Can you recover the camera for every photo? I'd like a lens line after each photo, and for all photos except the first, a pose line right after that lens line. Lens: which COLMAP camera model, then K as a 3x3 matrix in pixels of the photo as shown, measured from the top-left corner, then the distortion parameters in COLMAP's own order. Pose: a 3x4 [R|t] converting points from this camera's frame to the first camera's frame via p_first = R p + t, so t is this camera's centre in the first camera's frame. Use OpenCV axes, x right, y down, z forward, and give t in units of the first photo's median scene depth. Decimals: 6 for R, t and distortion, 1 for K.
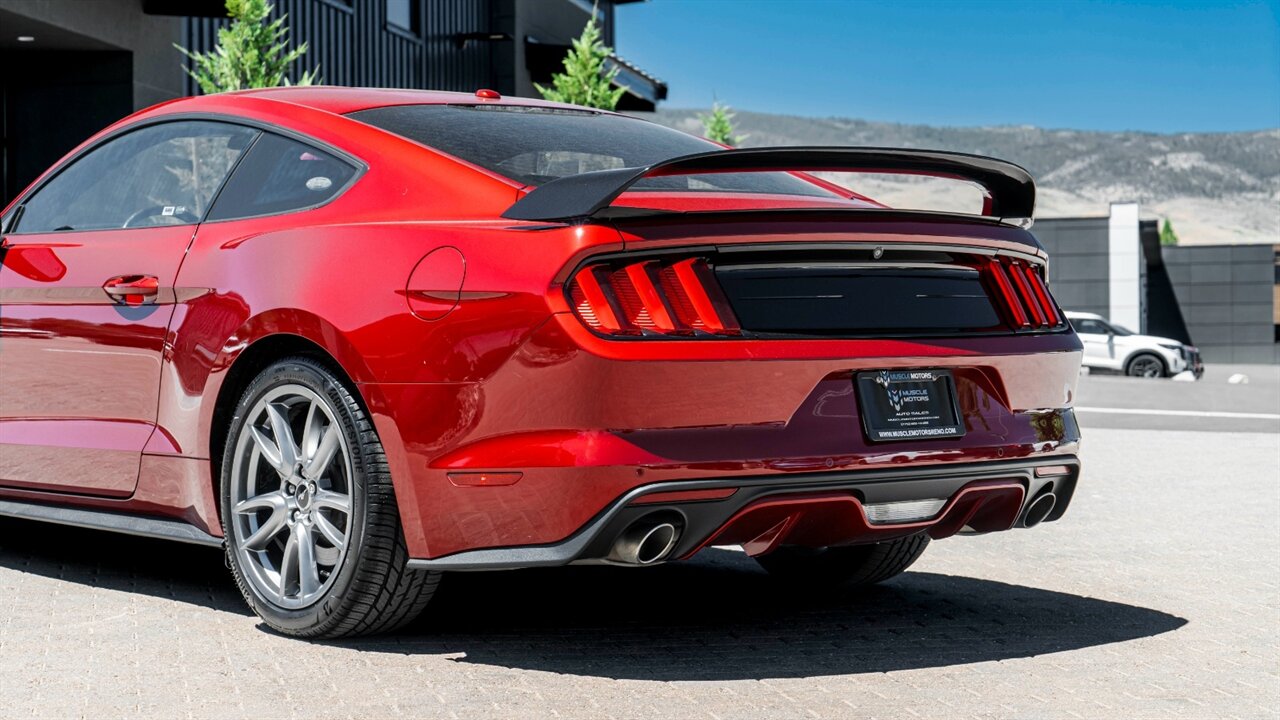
lens RADIAL K [[2570.0, 0, 640.0], [0, 2570.0, 360.0], [0, 0, 1]] dist [0.045823, 0.170260]
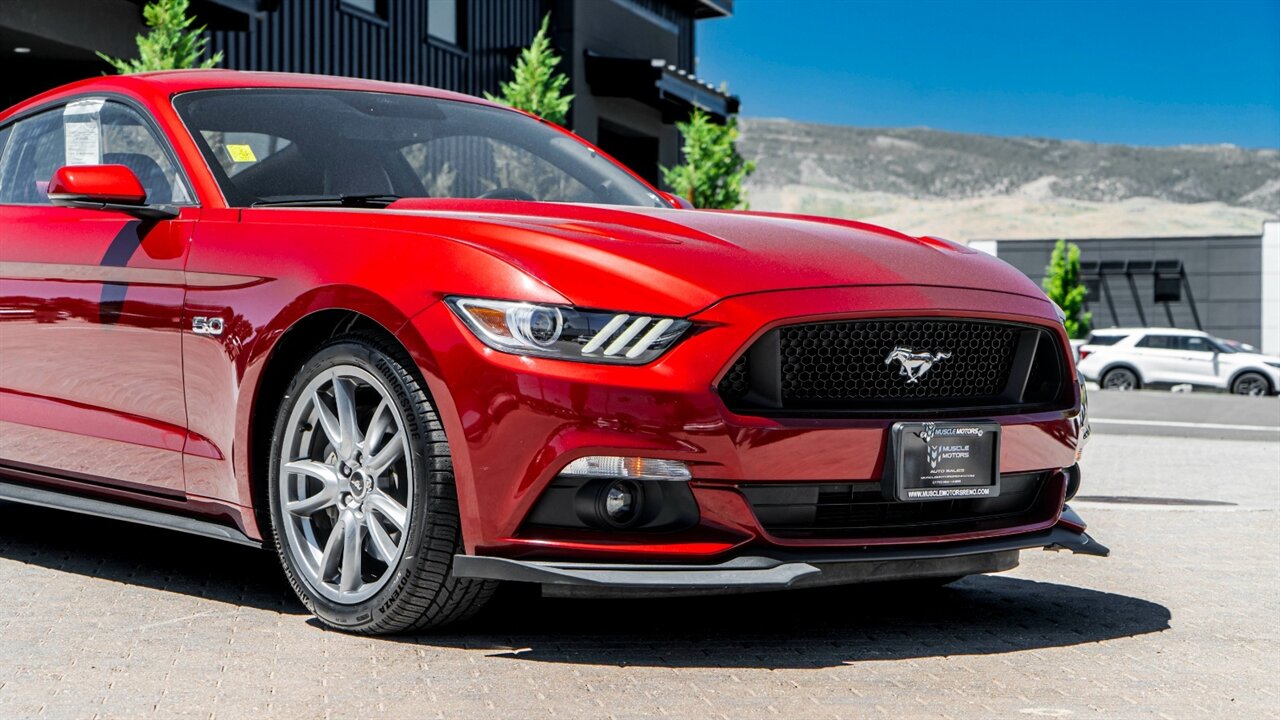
lens RADIAL K [[2578.0, 0, 634.8], [0, 2578.0, 385.5], [0, 0, 1]] dist [0.029074, 0.361612]
pose [[0.996989, 0.009144, -0.076999, 0.099875], [-0.008960, 0.999956, 0.002741, 0.005931], [0.077021, -0.002043, 0.997027, -0.019168]]
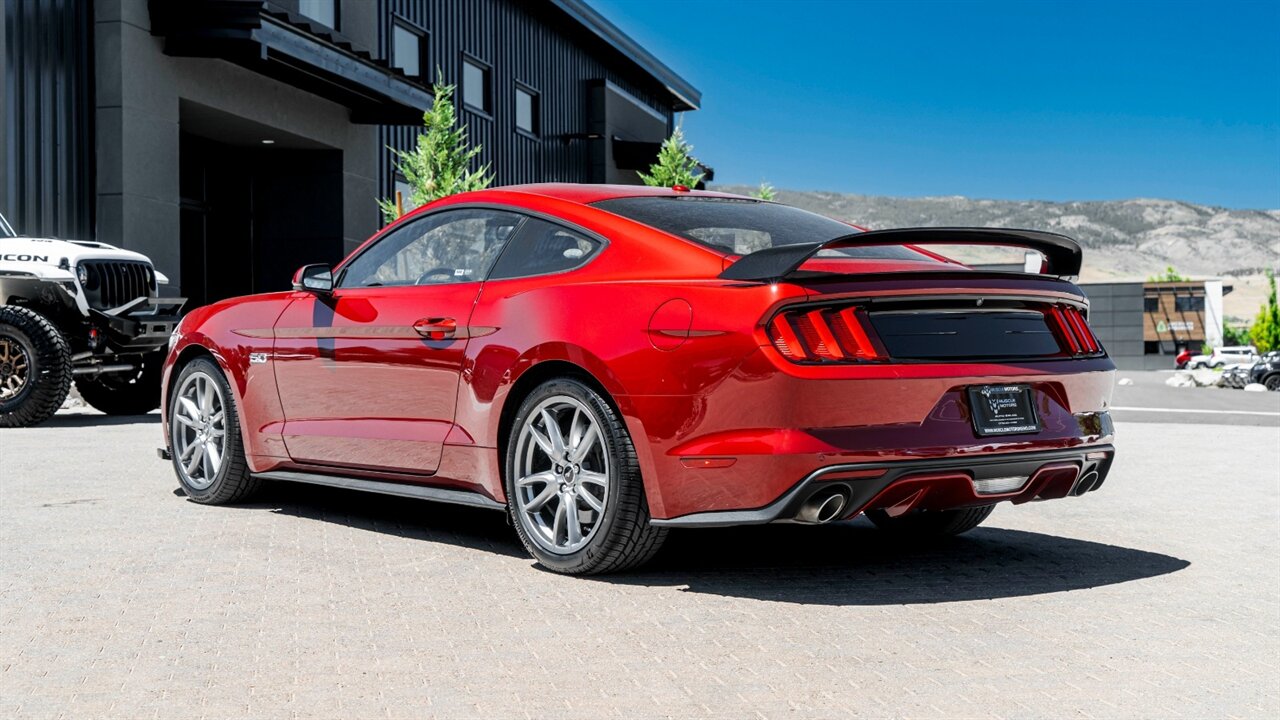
lens RADIAL K [[1869.2, 0, 632.1], [0, 1869.2, 357.0], [0, 0, 1]] dist [0.008297, 0.113589]
pose [[0.999727, -0.002602, -0.023238, -0.020346], [0.002467, 0.999980, -0.005853, -0.001589], [0.023253, 0.005794, 0.999713, -0.008140]]
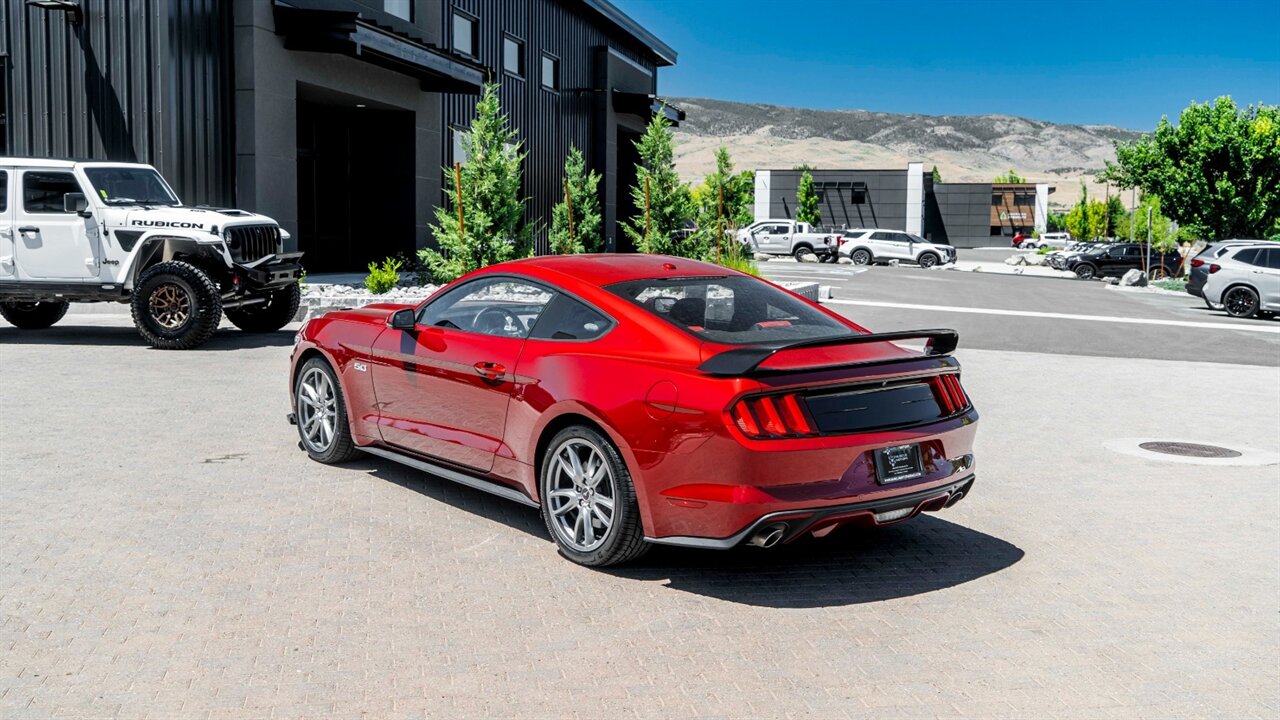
lens RADIAL K [[1345.2, 0, 640.0], [0, 1345.2, 360.0], [0, 0, 1]] dist [-0.006748, 0.023629]
pose [[0.999776, 0.019800, -0.007471, -0.023637], [-0.018985, 0.995123, 0.096793, -0.042482], [0.009352, -0.096630, 0.995276, -0.005360]]
